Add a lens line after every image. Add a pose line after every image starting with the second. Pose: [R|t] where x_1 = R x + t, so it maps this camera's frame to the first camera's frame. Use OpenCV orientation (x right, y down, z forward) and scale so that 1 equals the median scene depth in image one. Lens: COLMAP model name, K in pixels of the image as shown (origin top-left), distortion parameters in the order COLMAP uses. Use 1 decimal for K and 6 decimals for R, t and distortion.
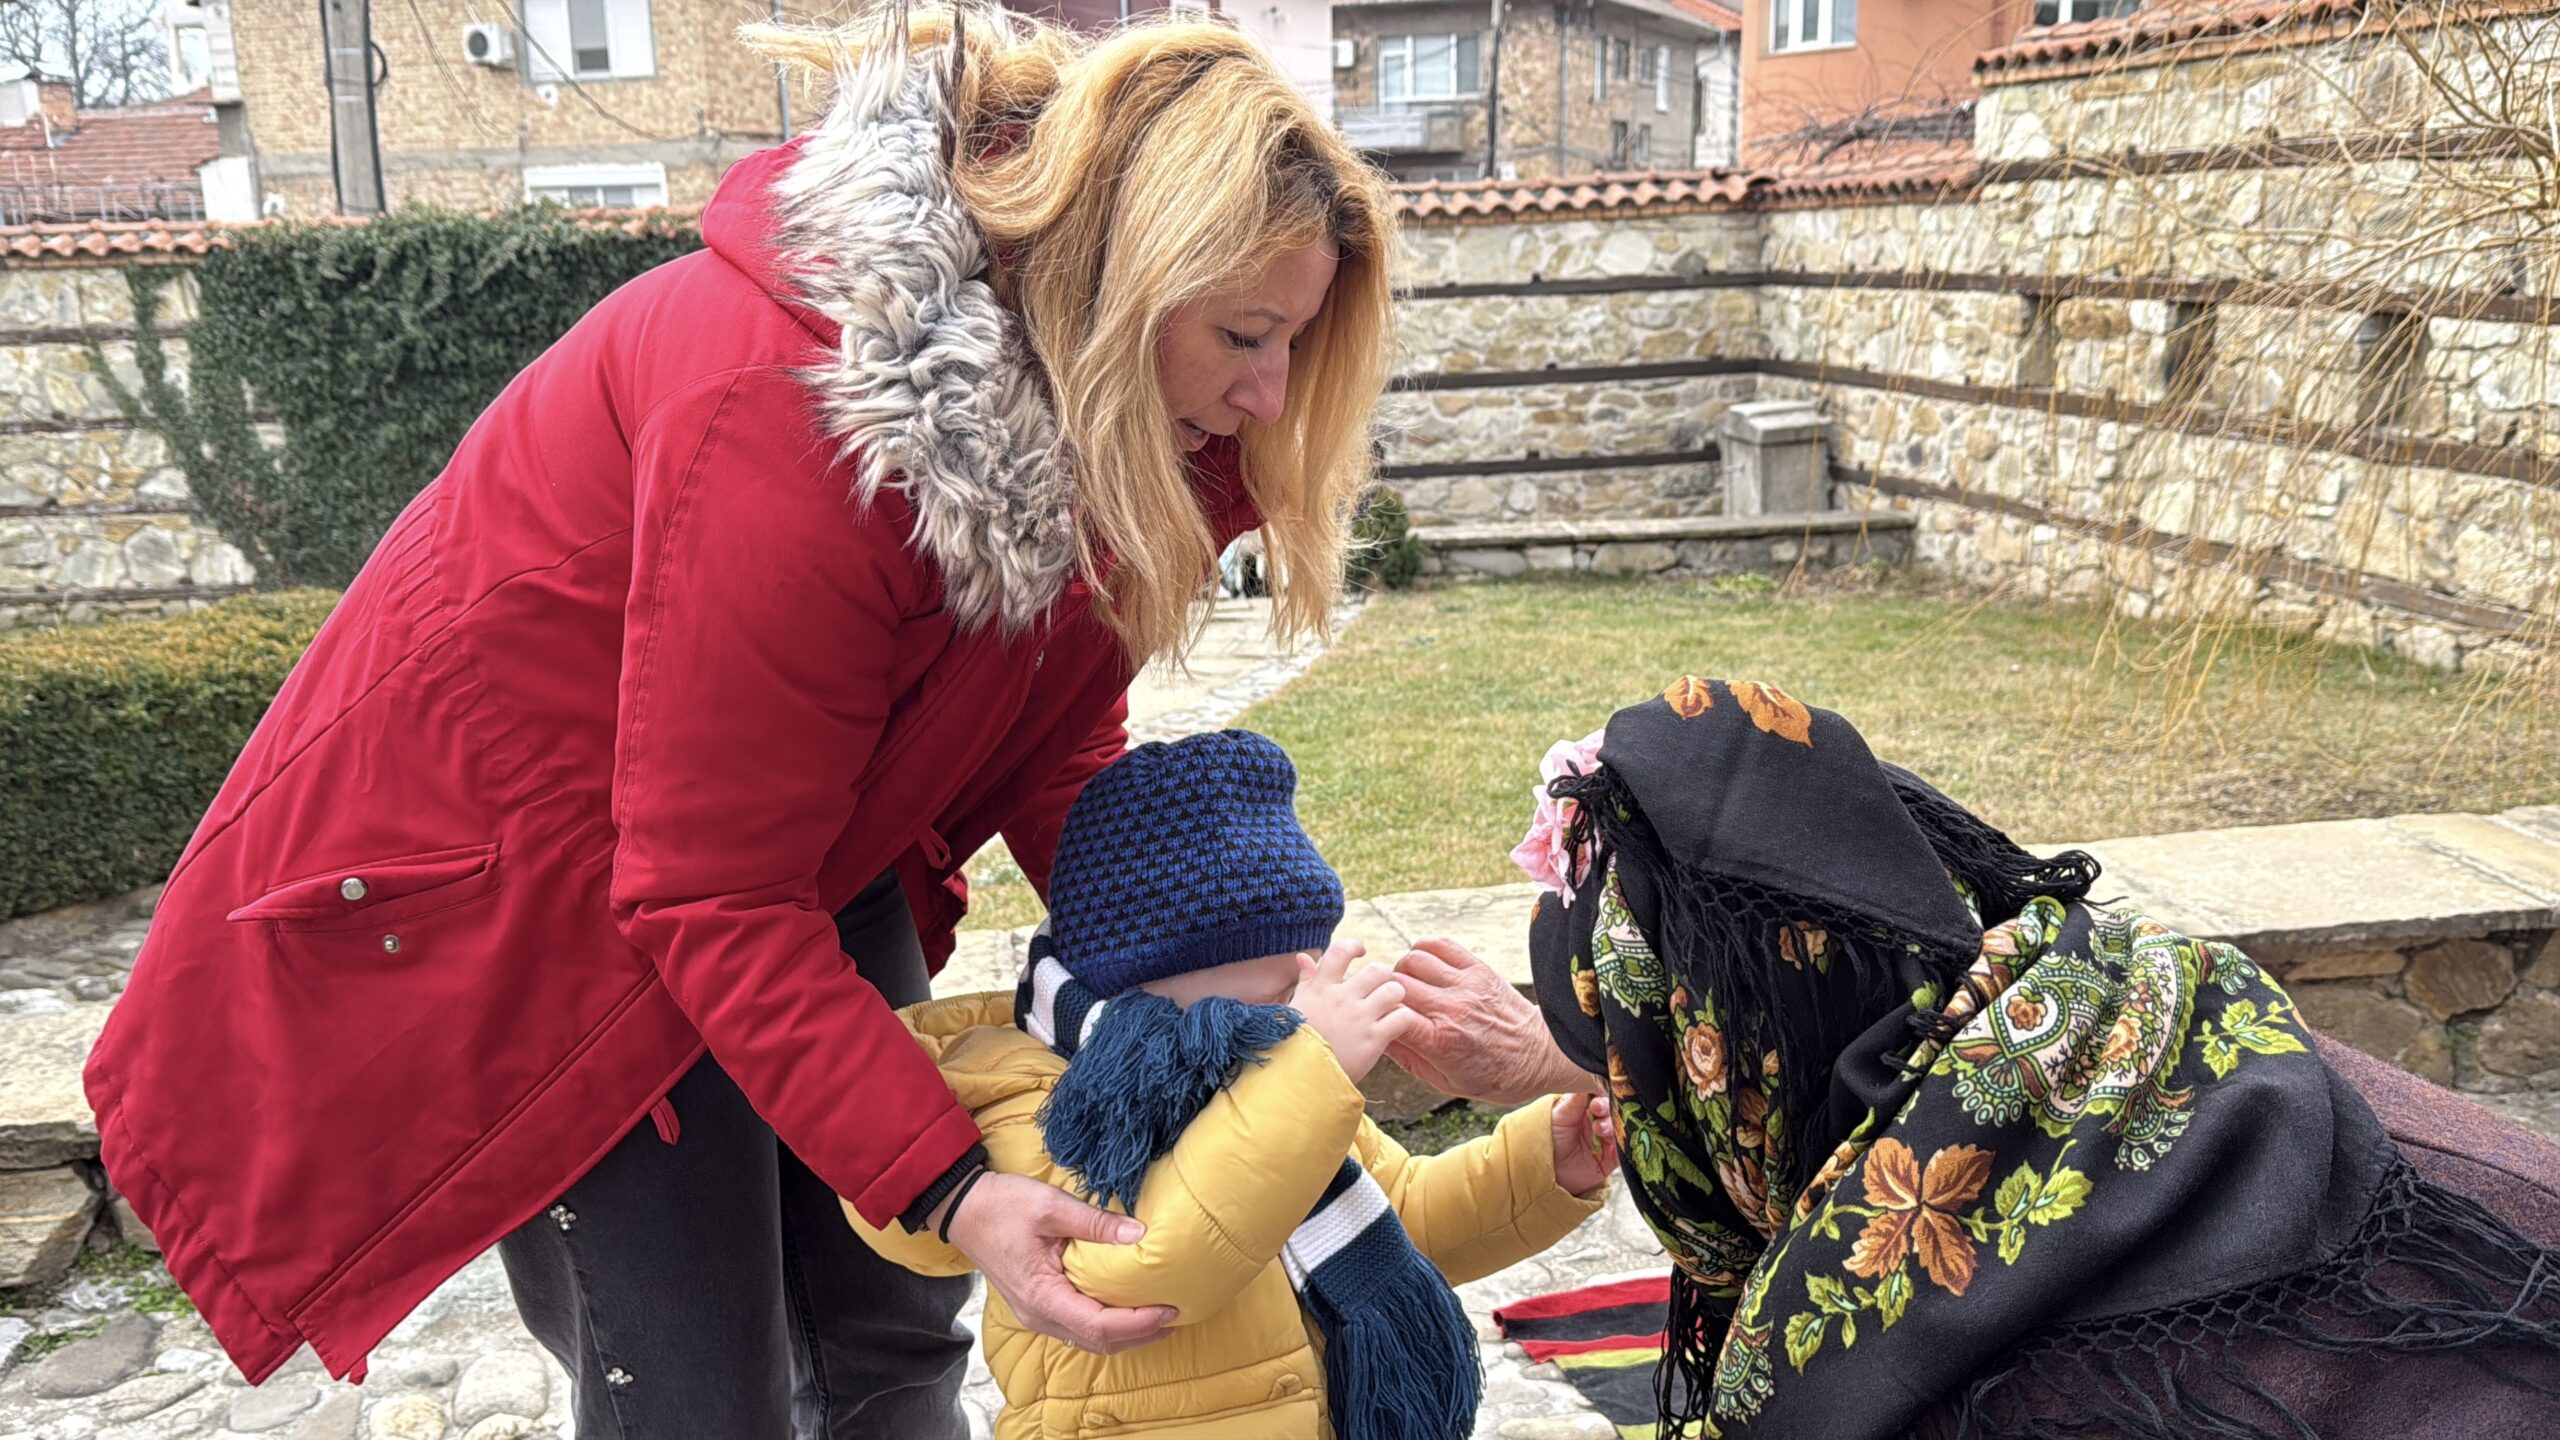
lens RADIAL K [[2184.4, 0, 1274.8], [0, 2184.4, 747.2], [0, 0, 1]] dist [0.176487, -0.371079]
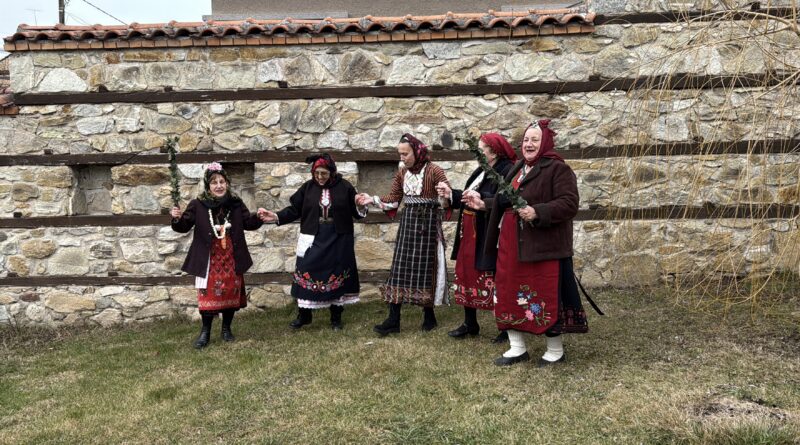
lens RADIAL K [[685.9, 0, 395.0], [0, 685.9, 224.0], [0, 0, 1]] dist [0.183269, -0.390859]
pose [[0.240789, -0.070422, 0.968019, -0.123719], [0.233257, 0.972332, 0.012715, -0.079303], [-0.942132, 0.222736, 0.250553, 0.480940]]
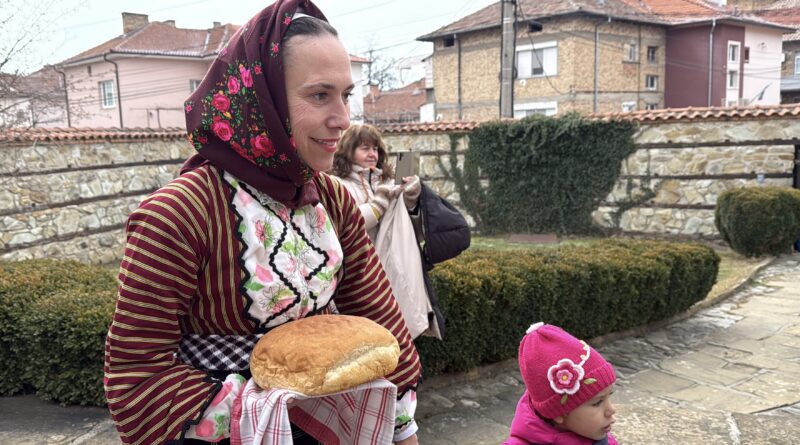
lens RADIAL K [[685.9, 0, 395.0], [0, 685.9, 224.0], [0, 0, 1]] dist [0.183269, -0.390859]
pose [[0.907068, 0.052366, -0.417715, -0.143135], [-0.087086, 0.994112, -0.064483, -0.001100], [0.411878, 0.094867, 0.906287, 0.015658]]
